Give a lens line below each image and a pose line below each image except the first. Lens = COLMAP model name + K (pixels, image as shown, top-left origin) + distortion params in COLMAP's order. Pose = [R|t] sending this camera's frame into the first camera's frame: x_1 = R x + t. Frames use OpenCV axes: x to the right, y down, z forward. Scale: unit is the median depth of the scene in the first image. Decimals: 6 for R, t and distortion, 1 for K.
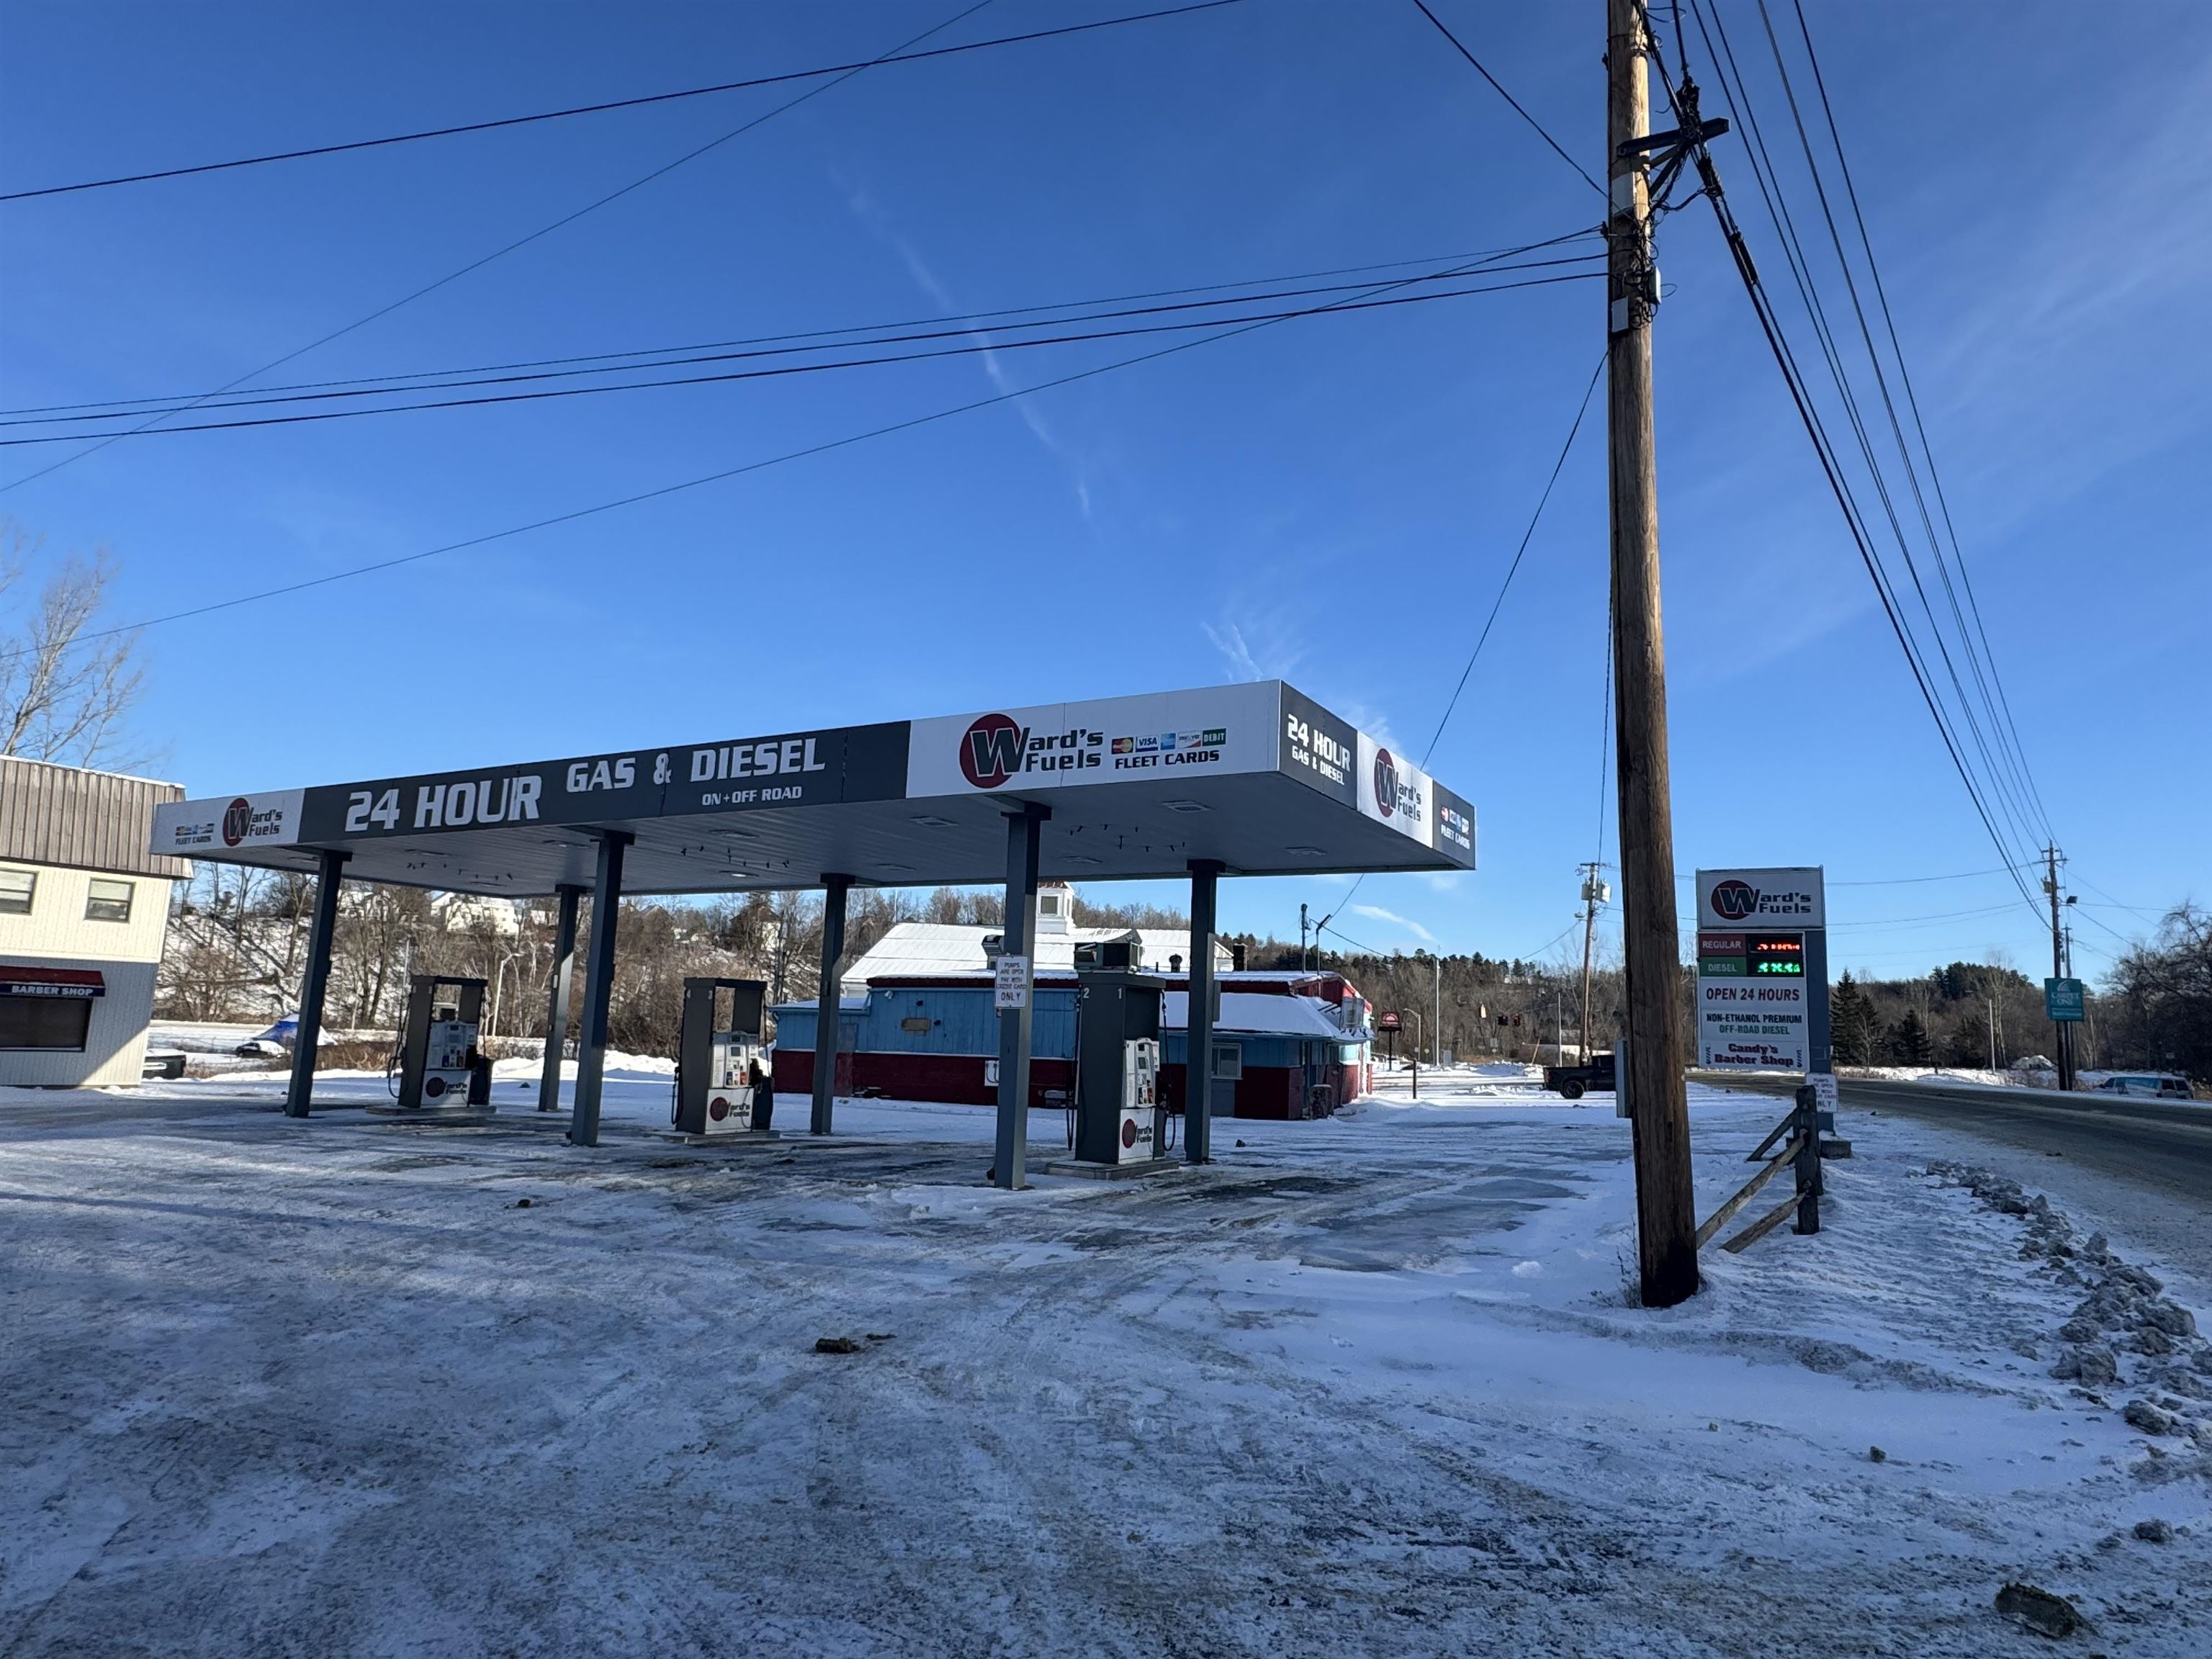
lens RADIAL K [[1295.5, 0, 1107.2], [0, 1295.5, 834.8], [0, 0, 1]] dist [-0.003317, 0.002622]
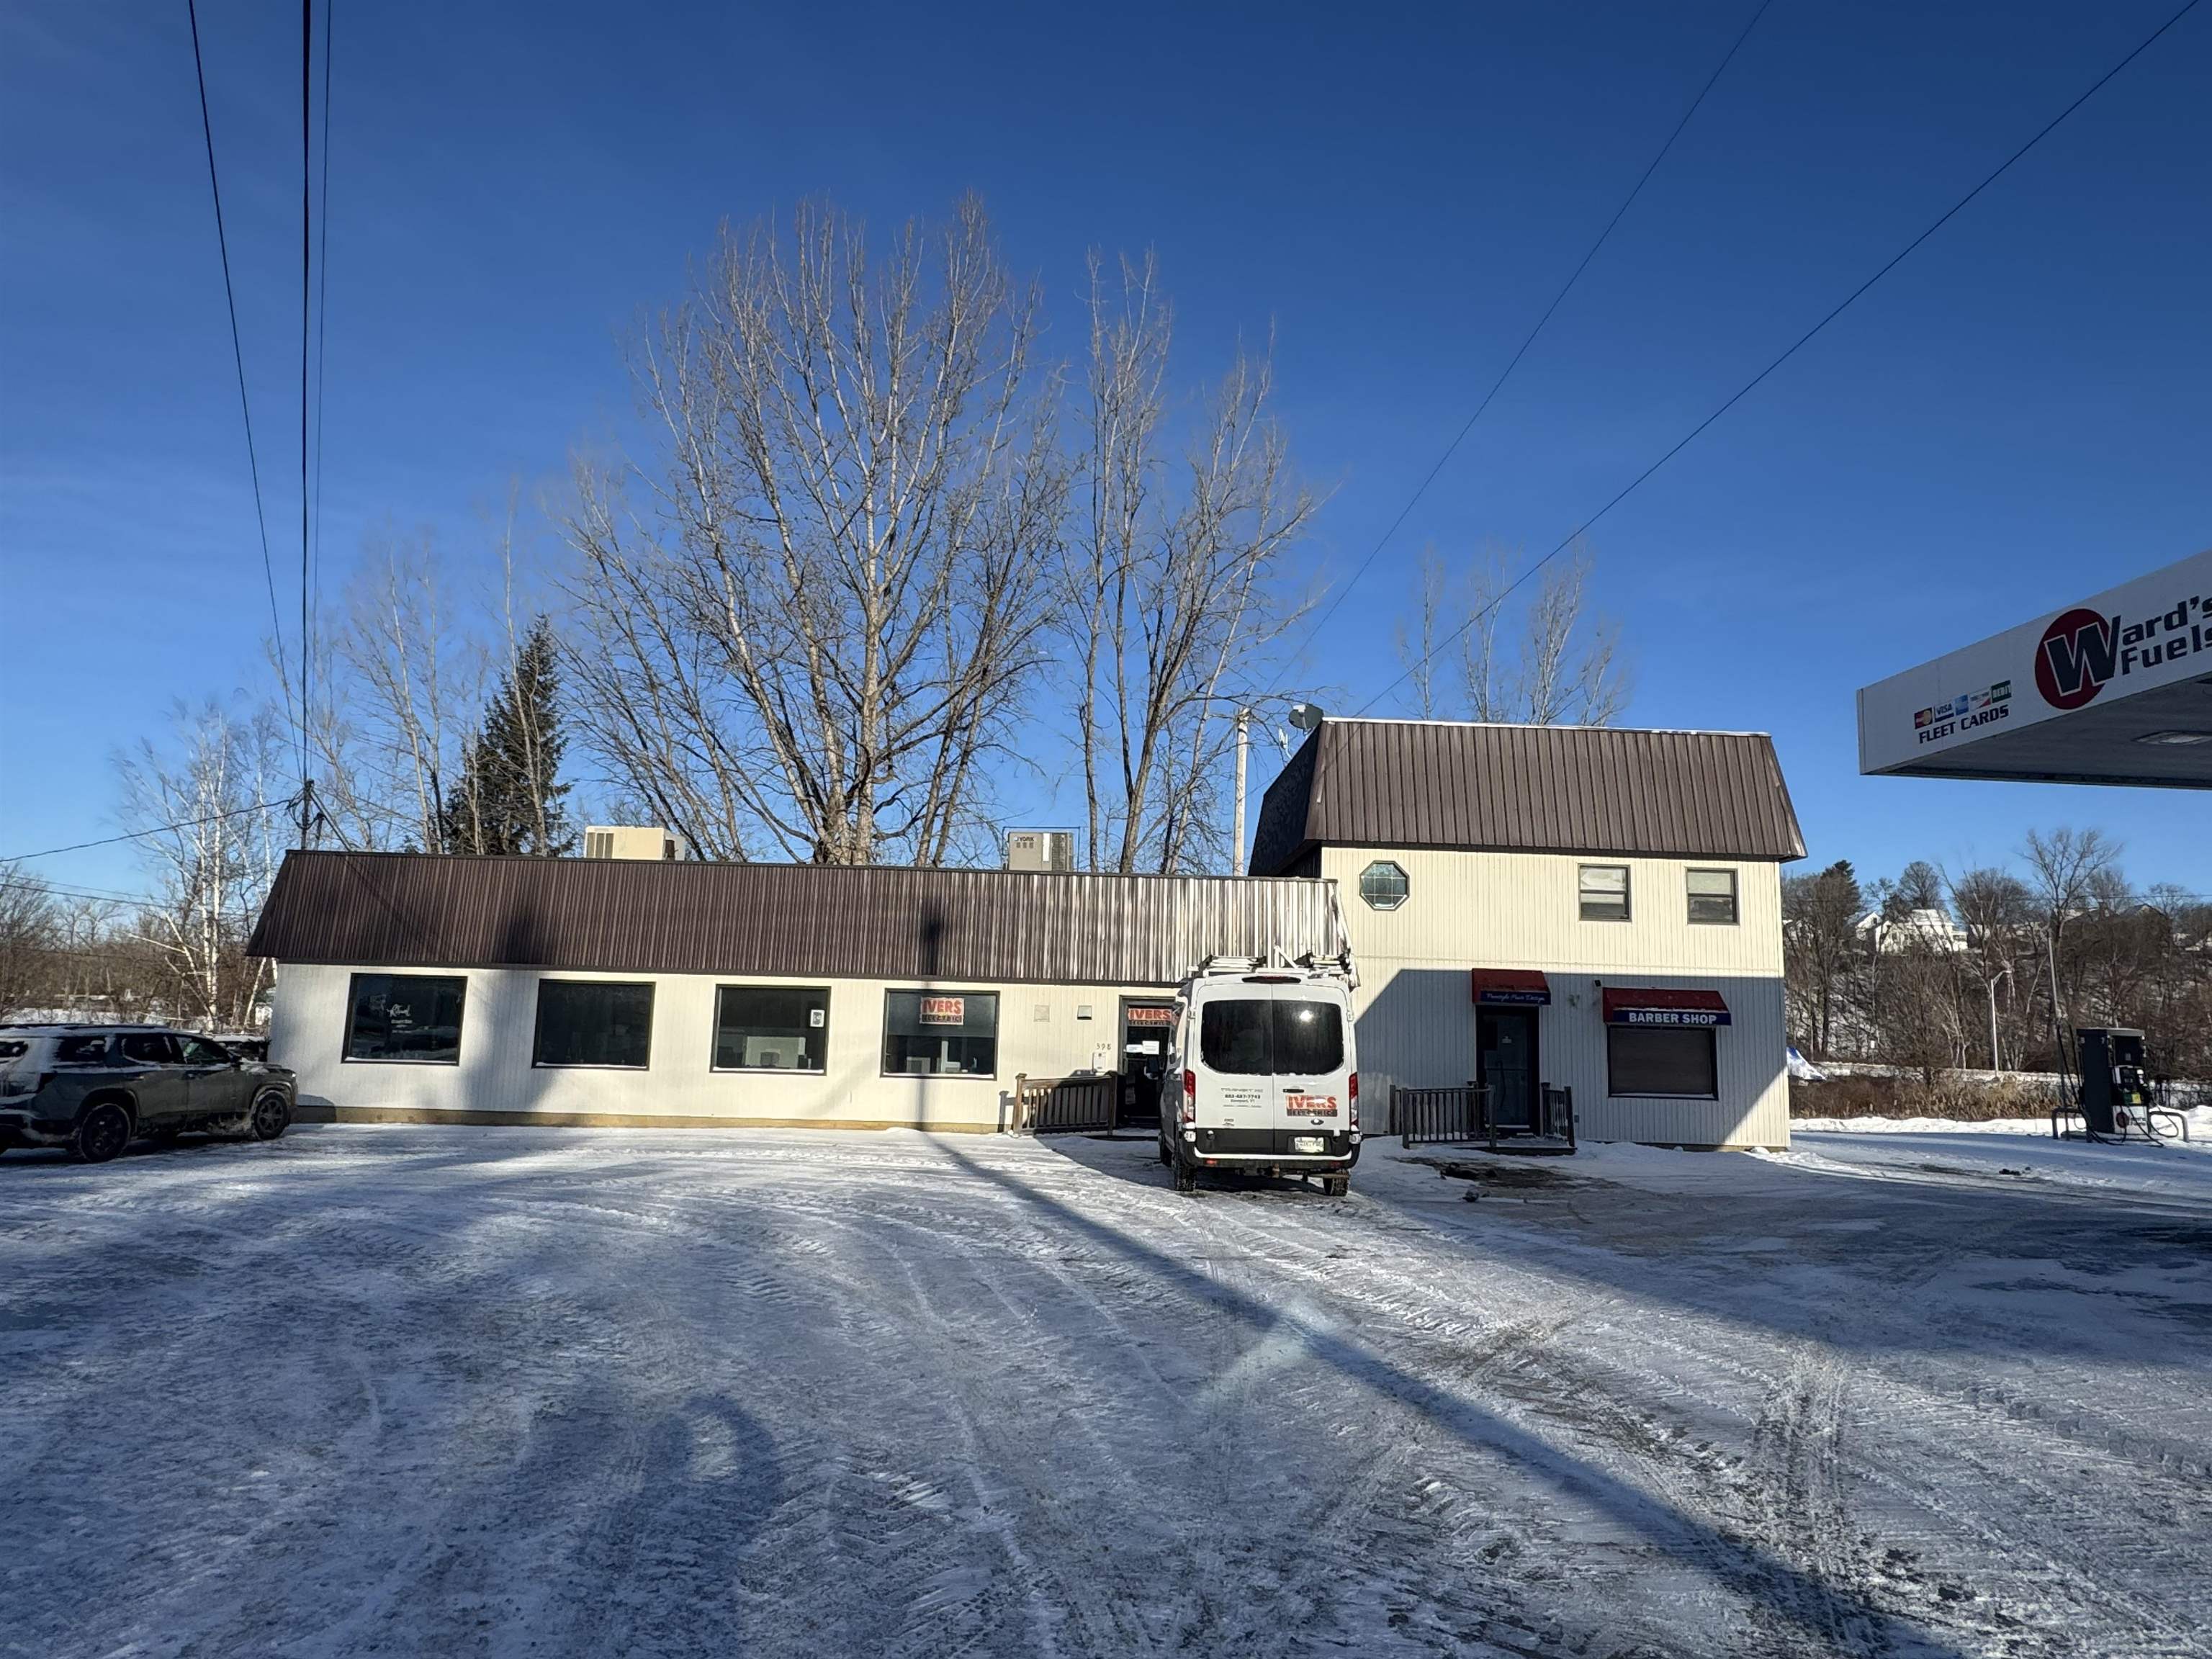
lens RADIAL K [[1295.5, 0, 1107.2], [0, 1295.5, 834.8], [0, 0, 1]] dist [-0.003317, 0.002622]
pose [[0.546163, -0.142486, -0.825472, -0.682000], [0.123206, 0.988374, -0.089087, 0.079158], [0.828569, -0.053047, 0.557368, 0.596134]]
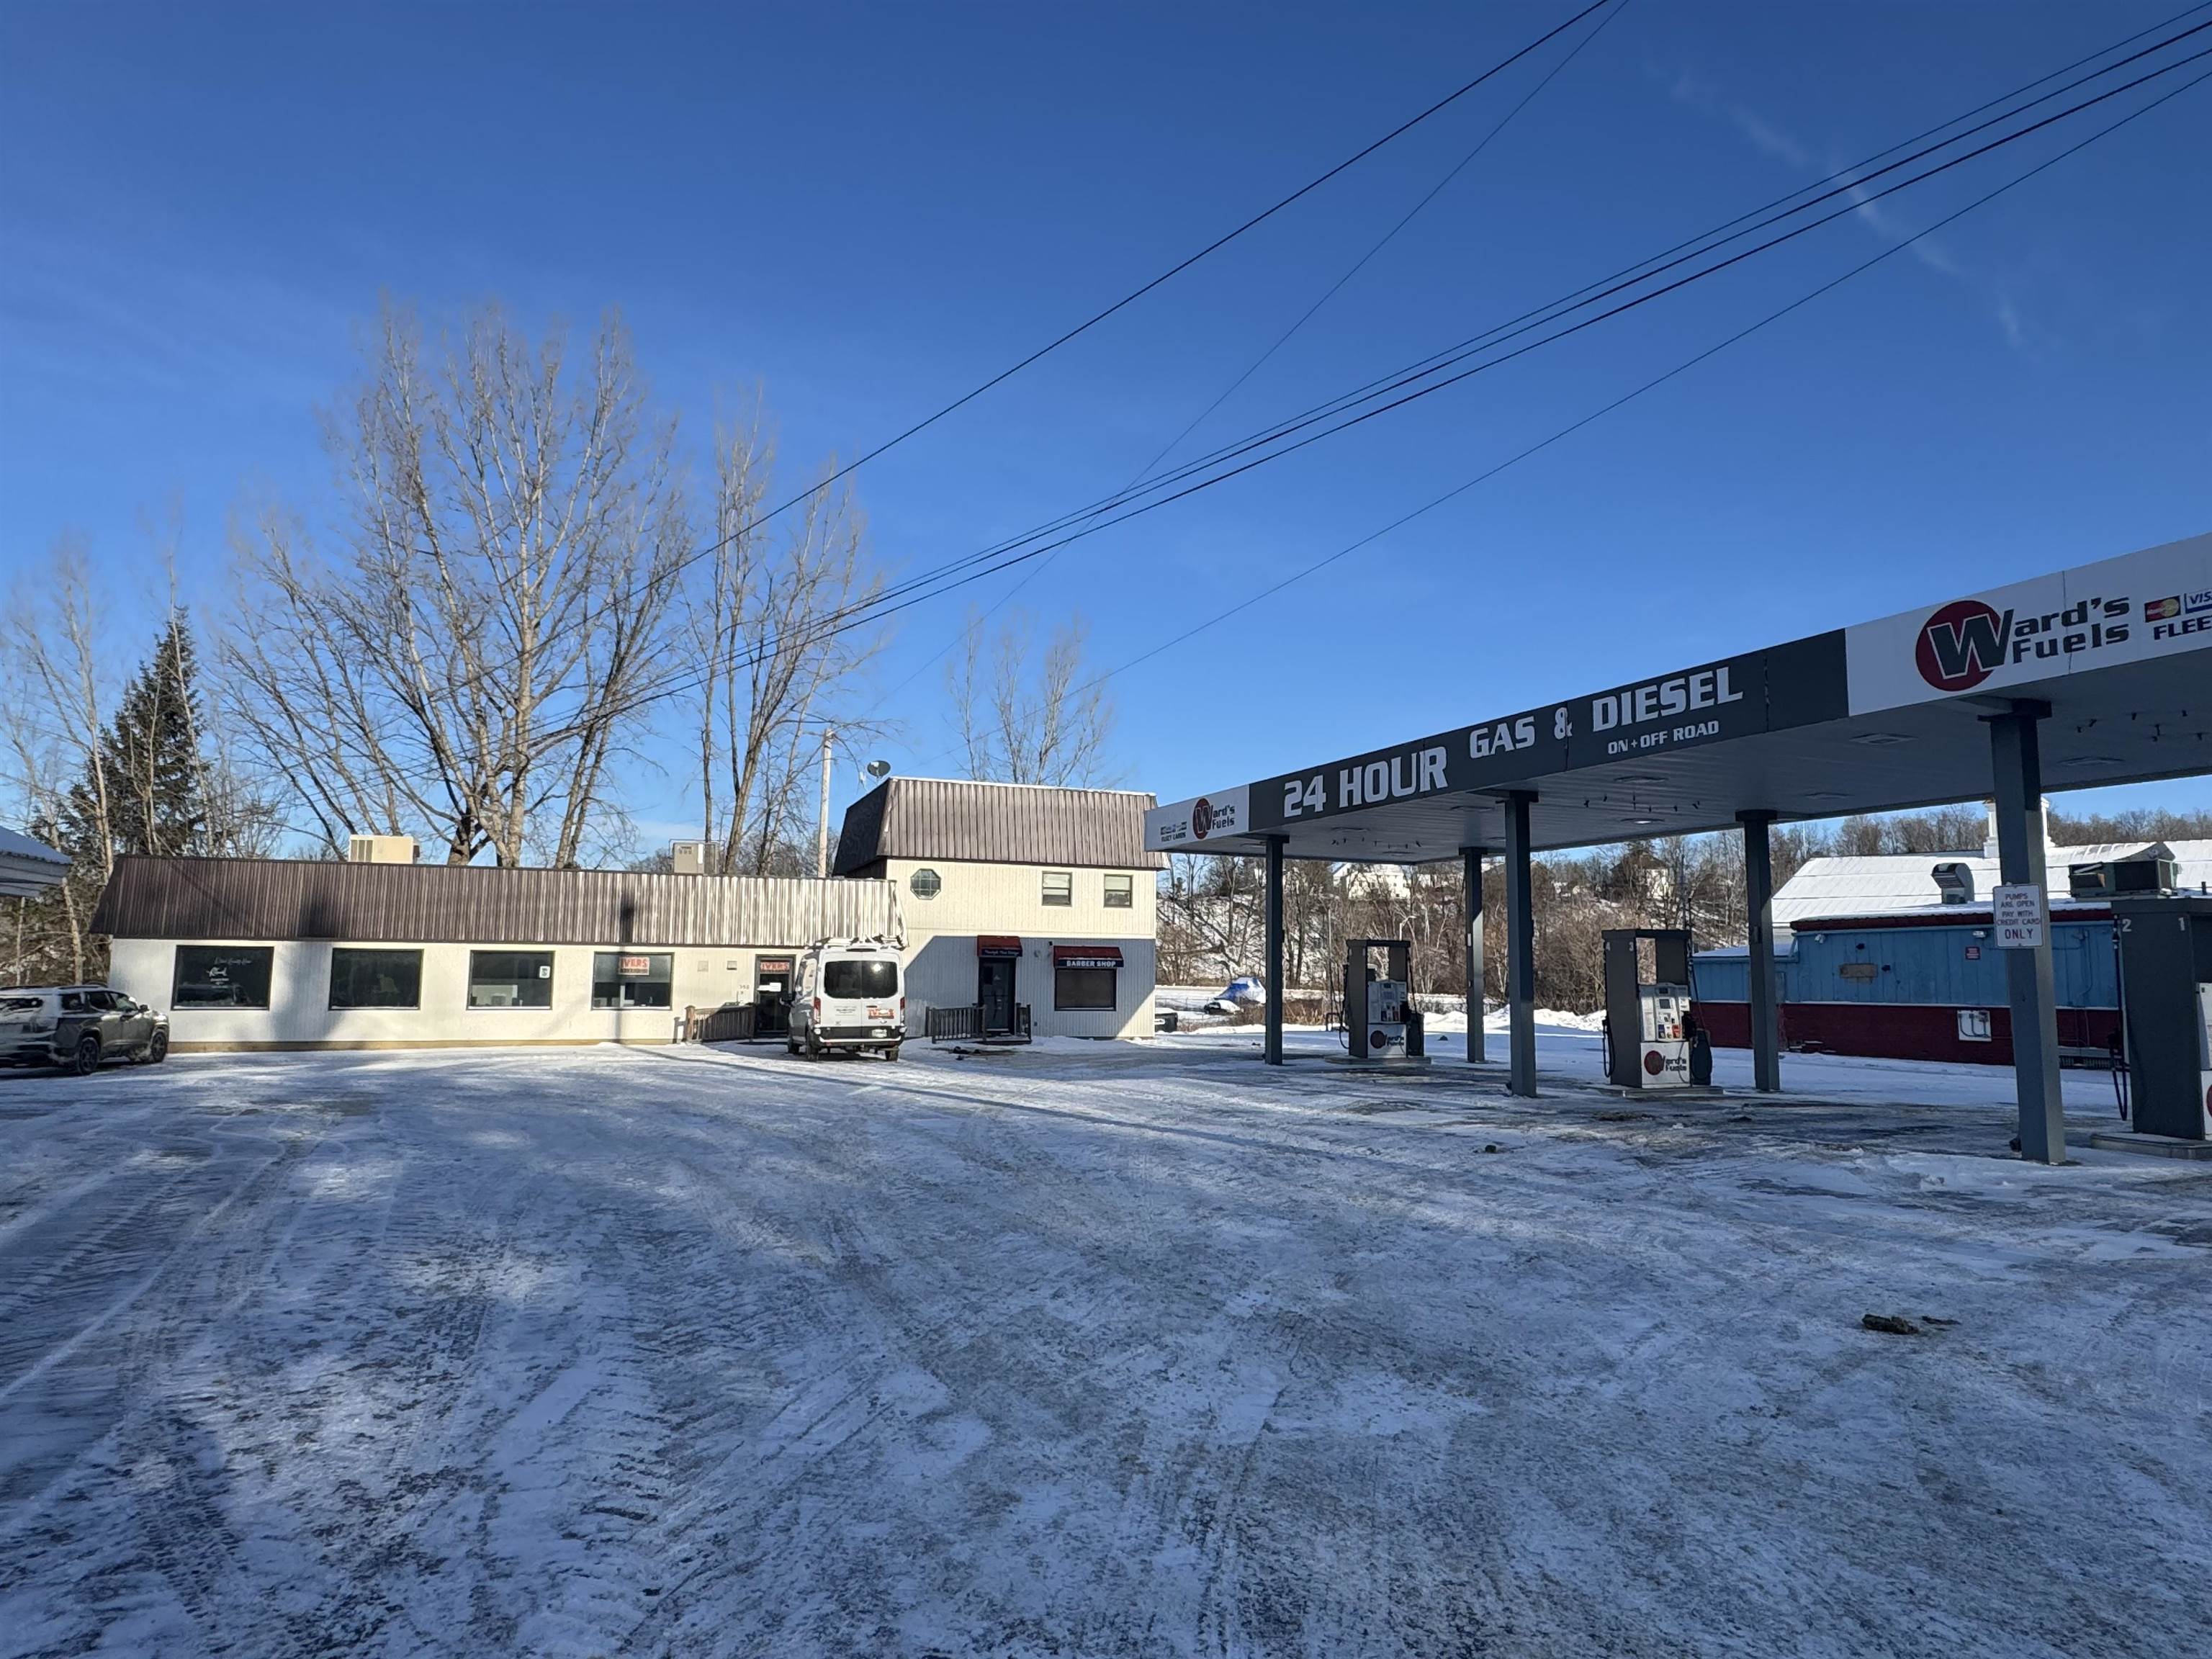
lens RADIAL K [[1295.5, 0, 1107.2], [0, 1295.5, 834.8], [0, 0, 1]] dist [-0.003317, 0.002622]
pose [[0.792119, -0.091282, -0.603502, -0.028901], [0.112441, 0.993655, -0.002711, -0.002390], [0.599921, -0.065711, 0.797357, -0.012931]]
